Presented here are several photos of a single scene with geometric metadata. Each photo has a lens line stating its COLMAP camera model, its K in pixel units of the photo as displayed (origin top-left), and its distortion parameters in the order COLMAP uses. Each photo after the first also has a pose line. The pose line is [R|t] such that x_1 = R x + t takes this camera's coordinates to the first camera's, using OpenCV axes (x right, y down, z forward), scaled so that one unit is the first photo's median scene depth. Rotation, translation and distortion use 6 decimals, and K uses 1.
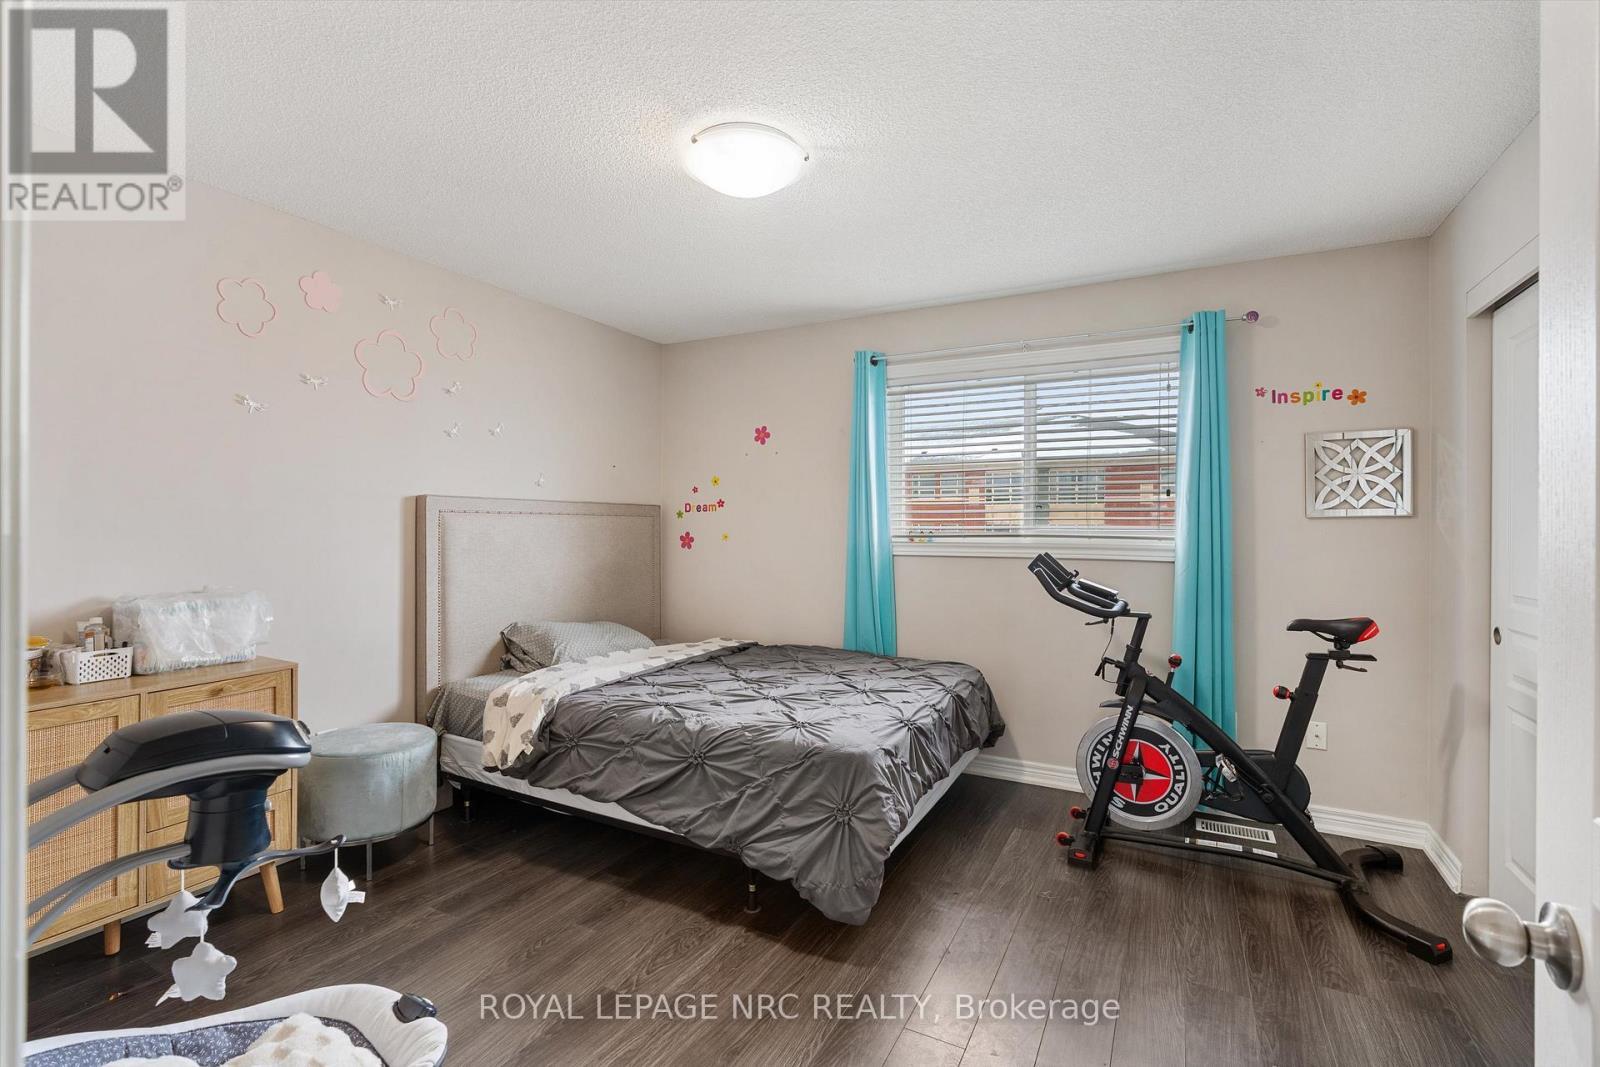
lens RADIAL K [[718.6, 0, 800.0], [0, 718.6, 533.5], [0, 0, 1]] dist [-0.002052, -0.000148]
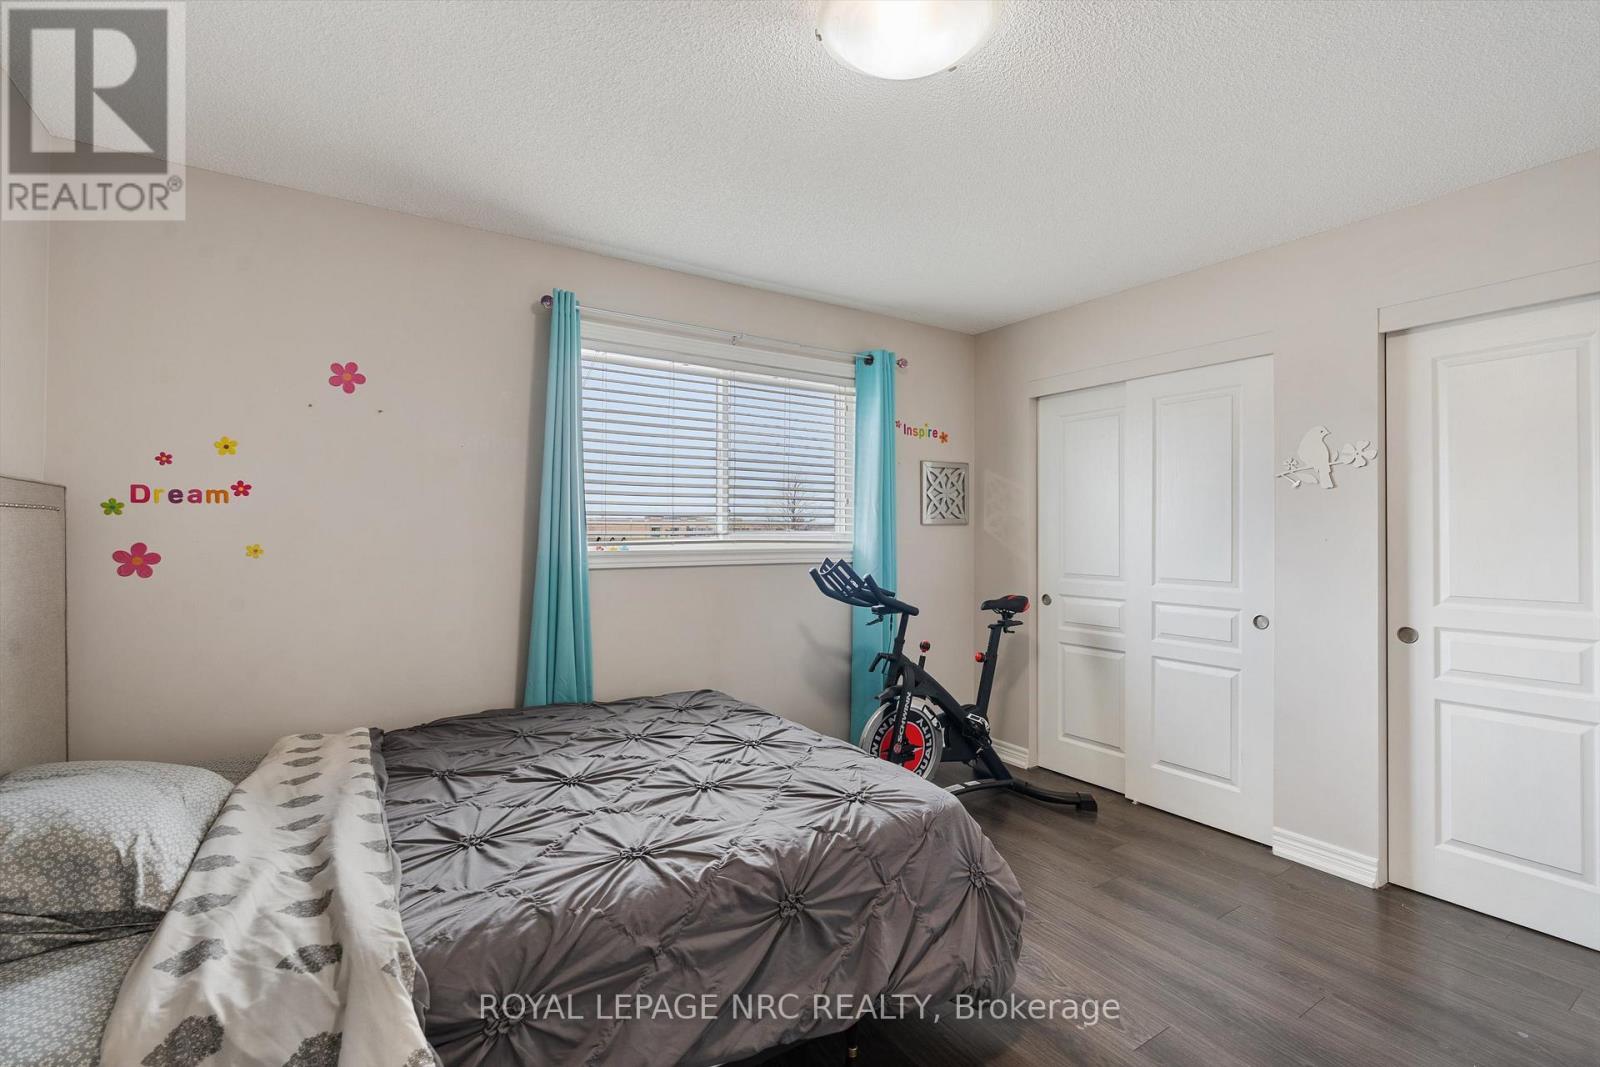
lens RADIAL K [[718.6, 0, 800.0], [0, 718.6, 533.5], [0, 0, 1]] dist [-0.002052, -0.000148]
pose [[0.486045, -0.005059, 0.873919, -0.591920], [0.007488, 0.999971, 0.001624, -0.010038], [-0.873901, 0.005755, 0.486069, 0.595187]]
